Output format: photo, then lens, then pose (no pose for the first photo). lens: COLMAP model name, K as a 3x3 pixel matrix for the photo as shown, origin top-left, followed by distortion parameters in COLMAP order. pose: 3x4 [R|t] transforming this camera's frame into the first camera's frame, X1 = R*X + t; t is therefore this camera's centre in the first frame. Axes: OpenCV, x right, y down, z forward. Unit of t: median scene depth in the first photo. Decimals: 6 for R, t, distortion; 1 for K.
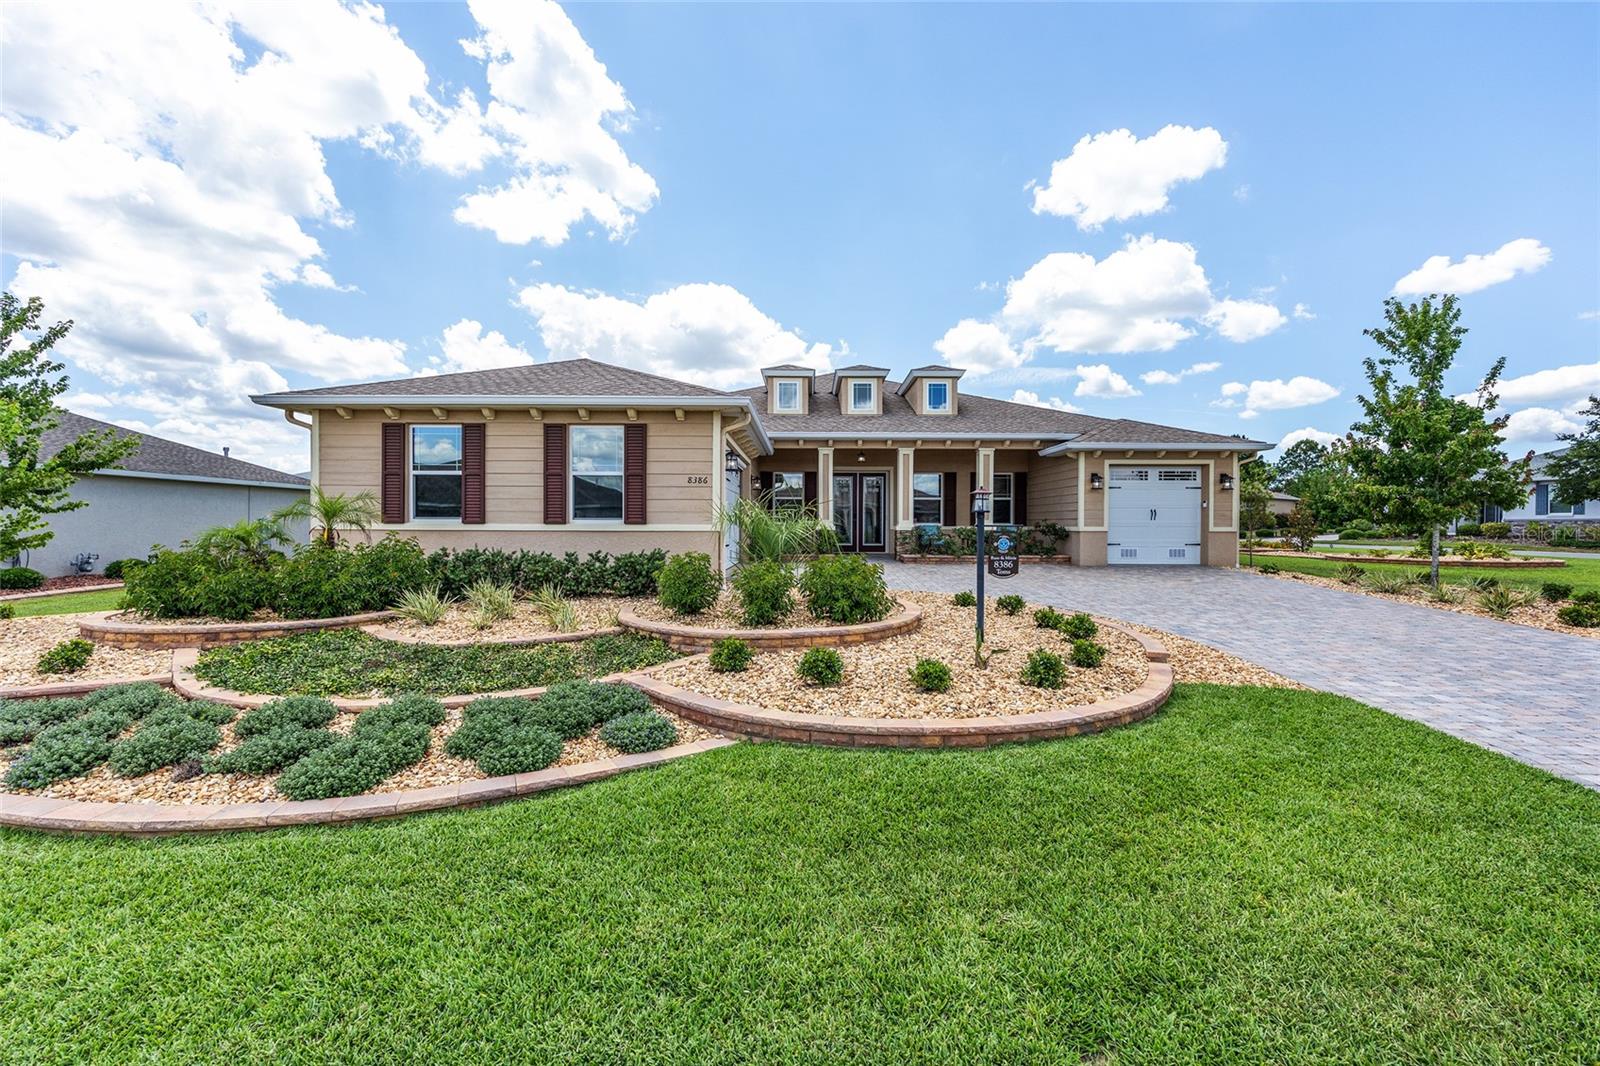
lens RADIAL K [[651.0, 0, 802.6], [0, 651.0, 530.8], [0, 0, 1]] dist [0.001139, 0.000073]
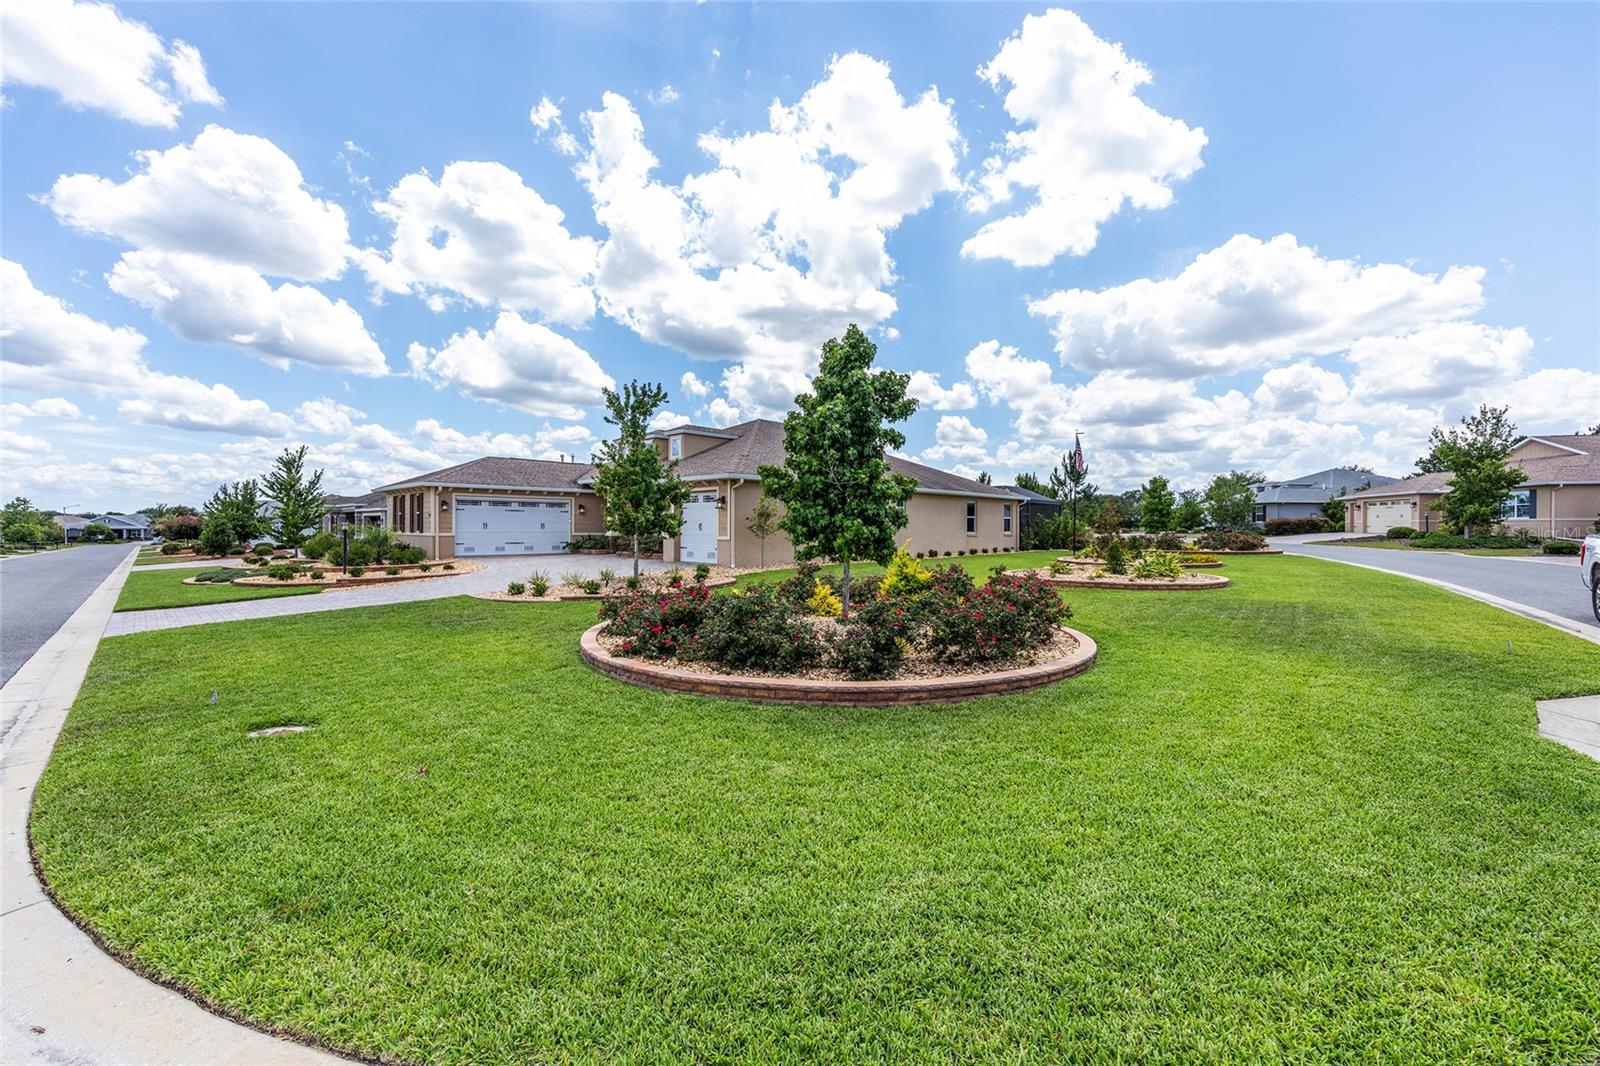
lens RADIAL K [[651.0, 0, 802.4], [0, 651.0, 533.6], [0, 0, 1]] dist [0.001139, 0.000073]
pose [[0.706413, 0.006889, -0.707767, 1.389809], [-0.006534, 0.999973, 0.003212, -0.013823], [0.707770, 0.002356, 0.706439, 0.145403]]
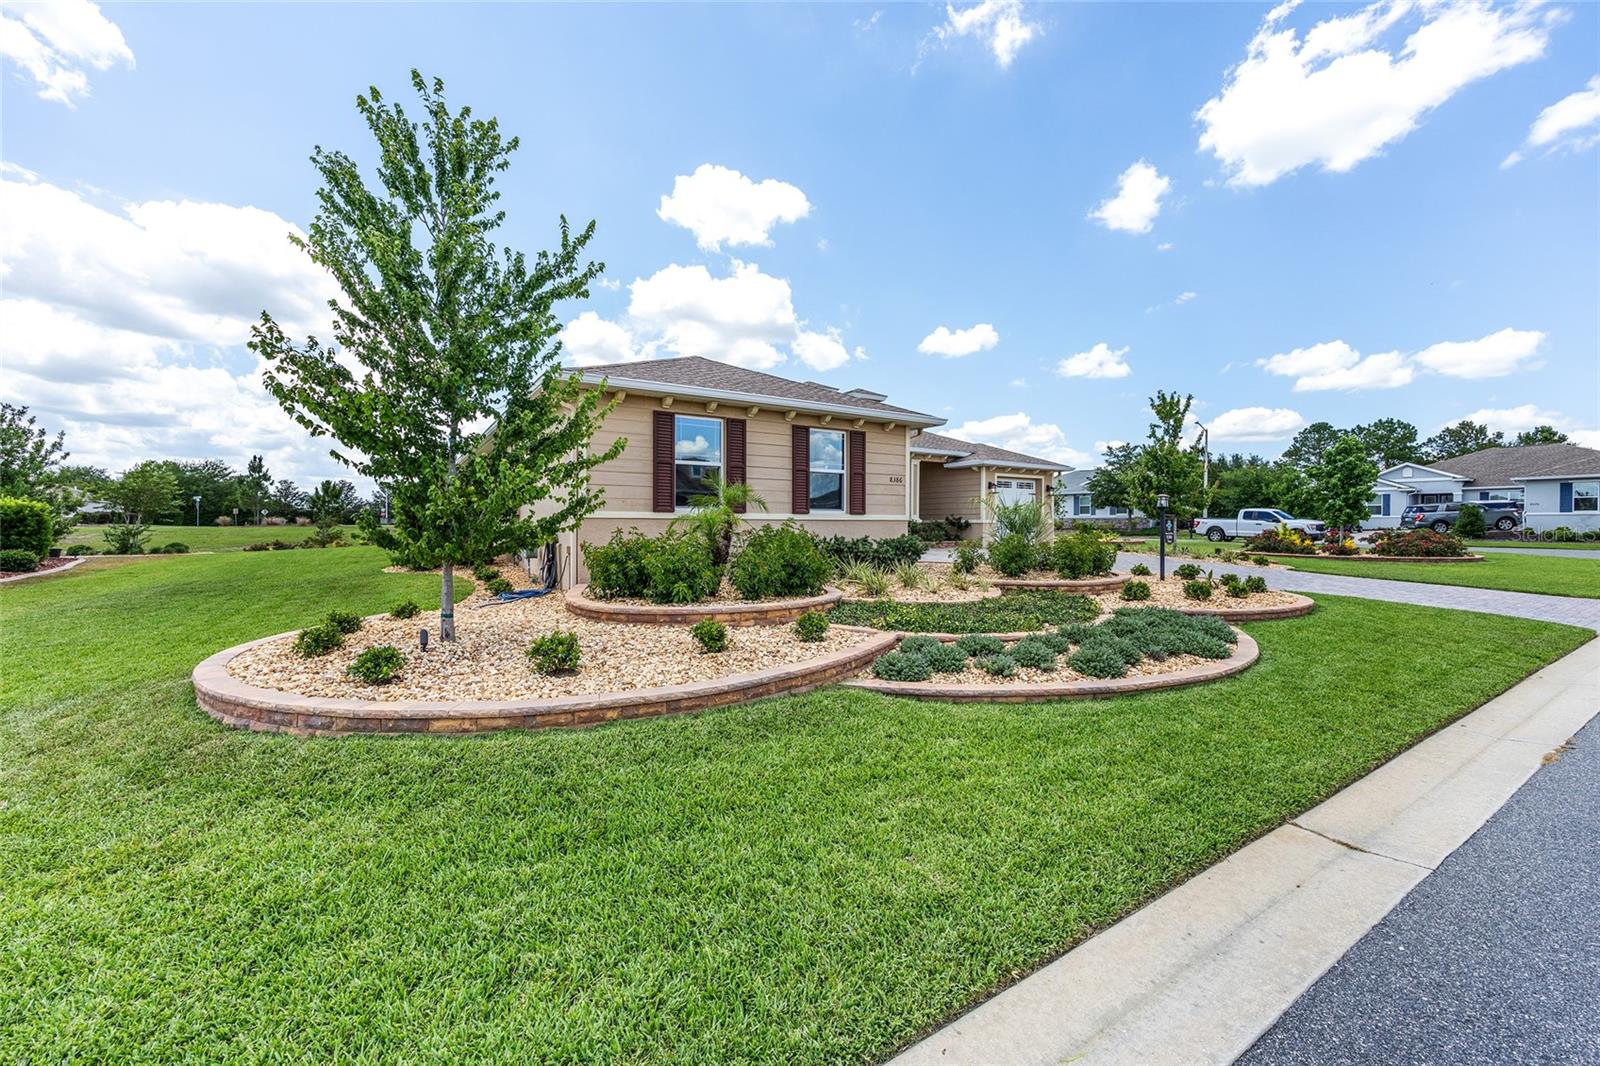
lens RADIAL K [[651.0, 0, 806.1], [0, 651.0, 544.5], [0, 0, 1]] dist [0.001139, 0.000073]
pose [[0.838855, -0.017963, 0.544059, -0.540576], [0.005119, 0.999671, 0.025114, 0.007837], [-0.544331, -0.018282, 0.838671, 0.022089]]
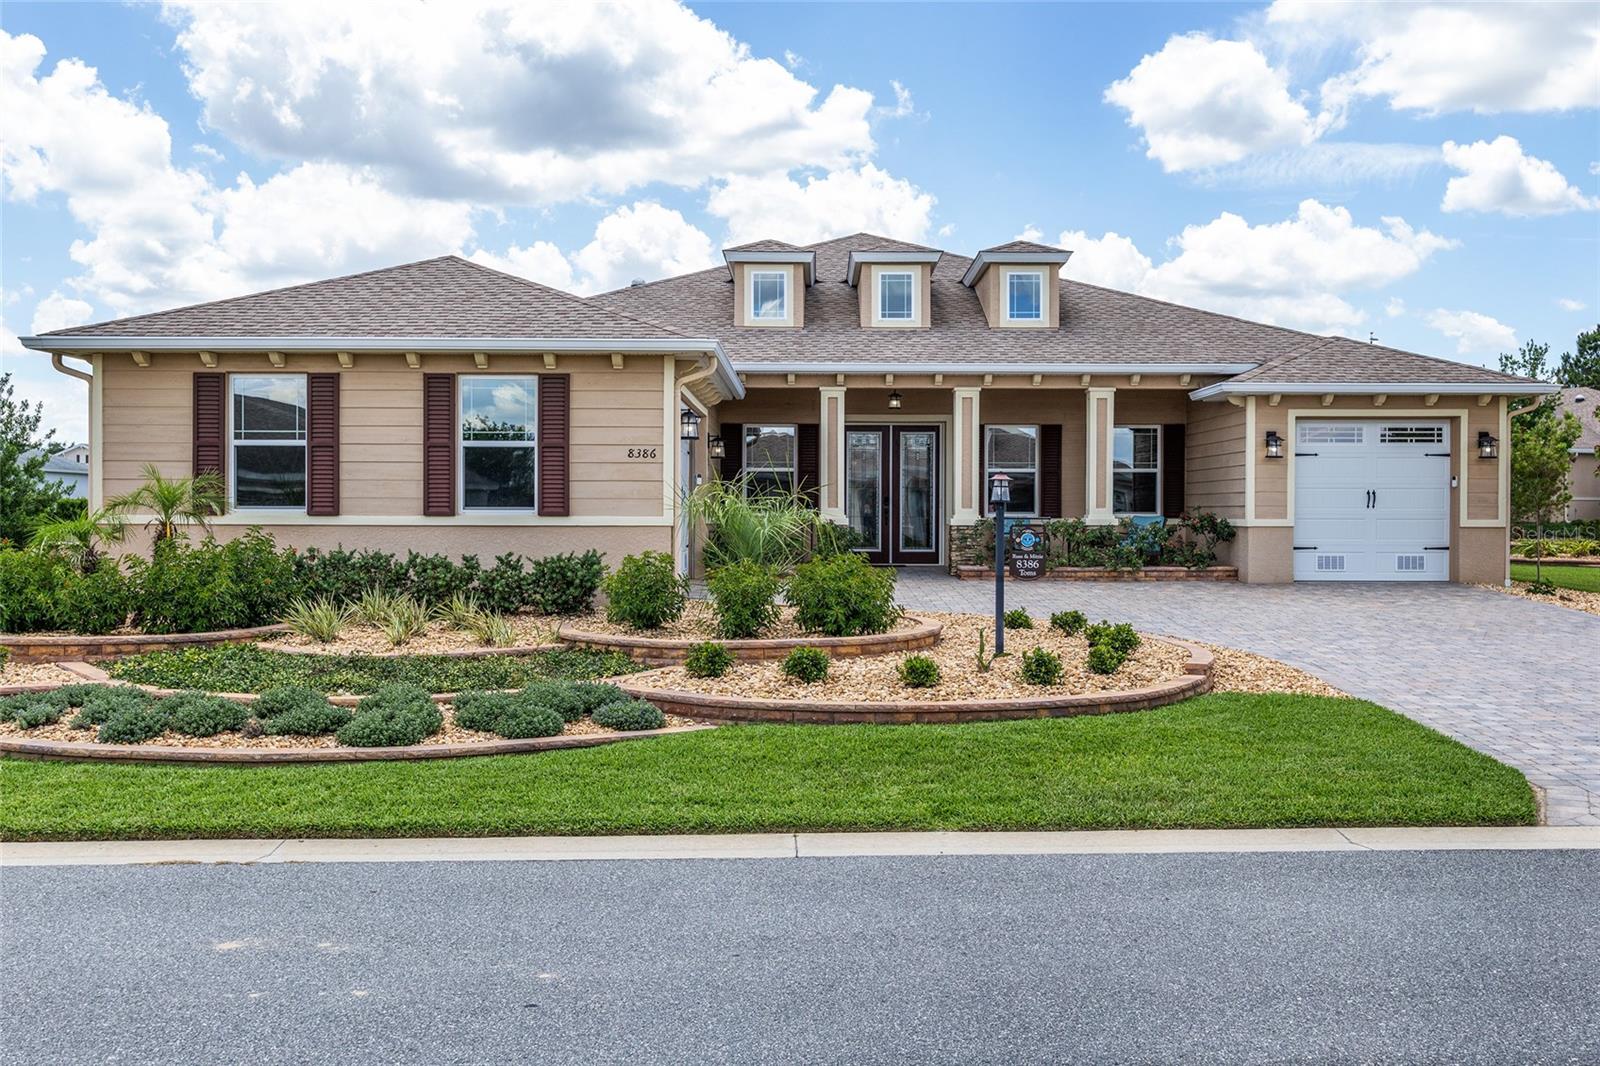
lens RADIAL K [[1540.1, 0, 802.9], [0, 1540.1, 537.2], [0, 0, 1]] dist [0.018703, 0.000000]
pose [[0.999999, -0.000886, 0.000901, 0.006283], [0.000882, 0.999987, 0.004997, 0.002526], [-0.000906, -0.004997, 0.999987, -0.364768]]
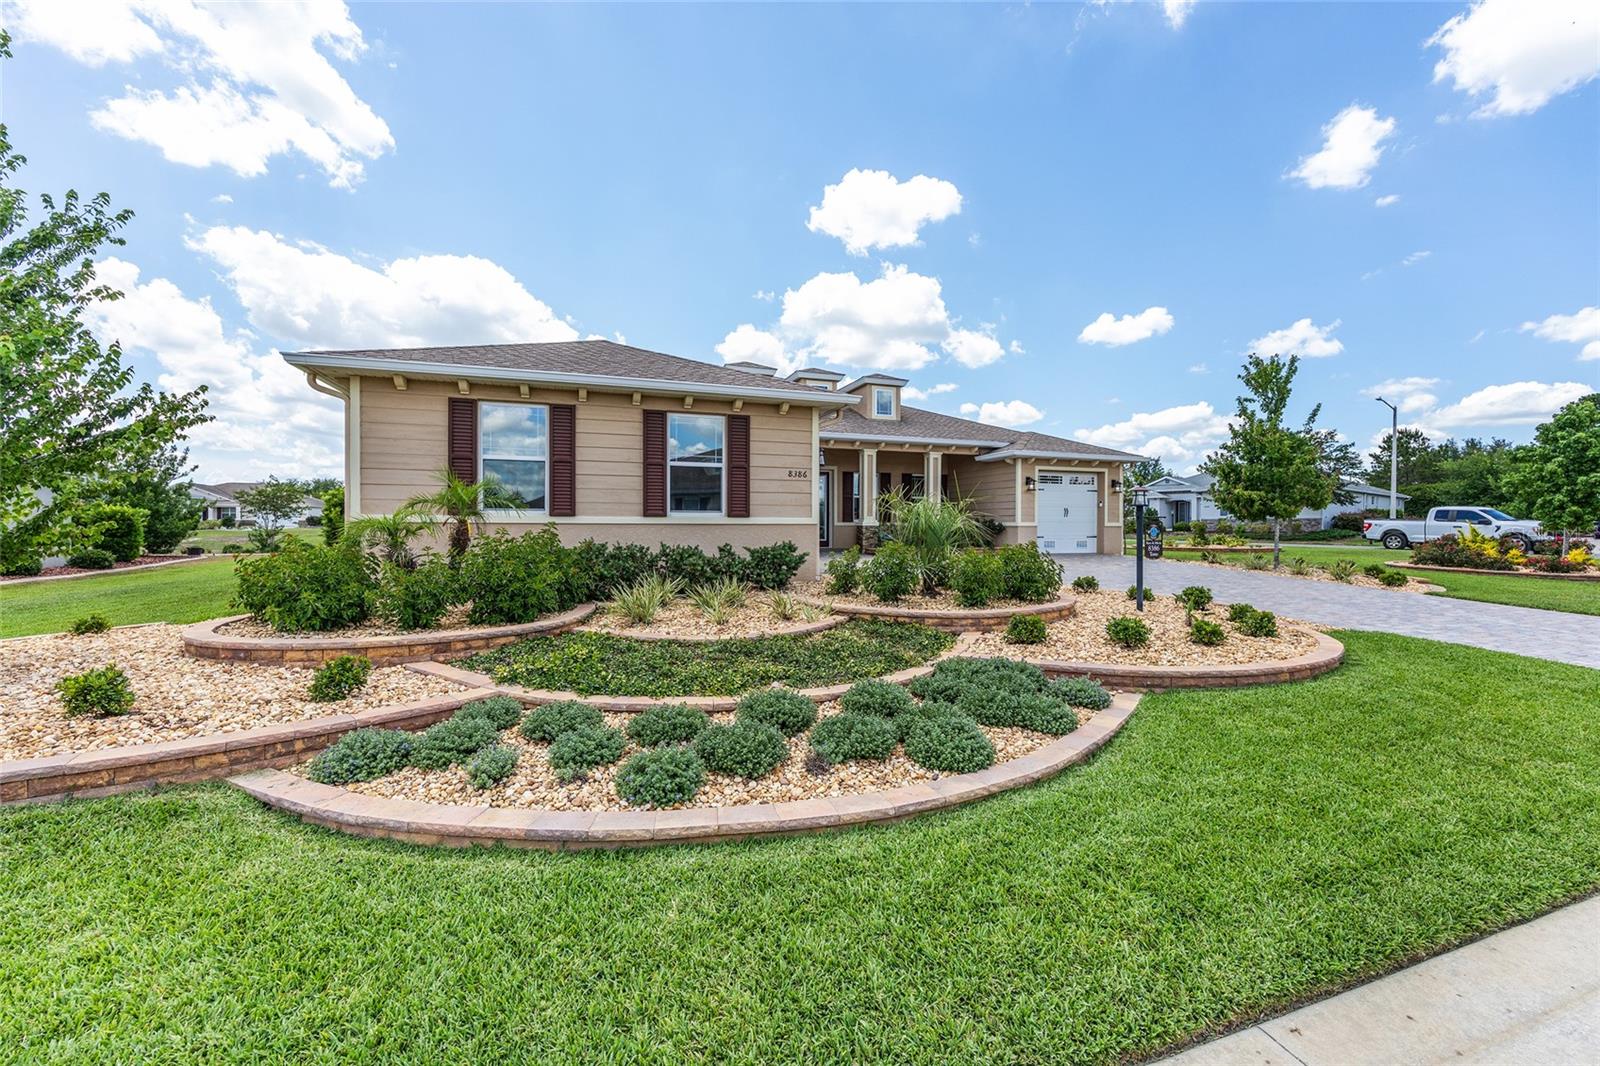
lens RADIAL K [[651.0, 0, 805.6], [0, 651.0, 533.2], [0, 0, 1]] dist [0.001139, 0.000073]
pose [[0.941544, -0.005040, 0.336853, -0.268209], [0.003799, 0.999983, 0.004343, 0.005564], [-0.336870, -0.002809, 0.941547, 0.022073]]
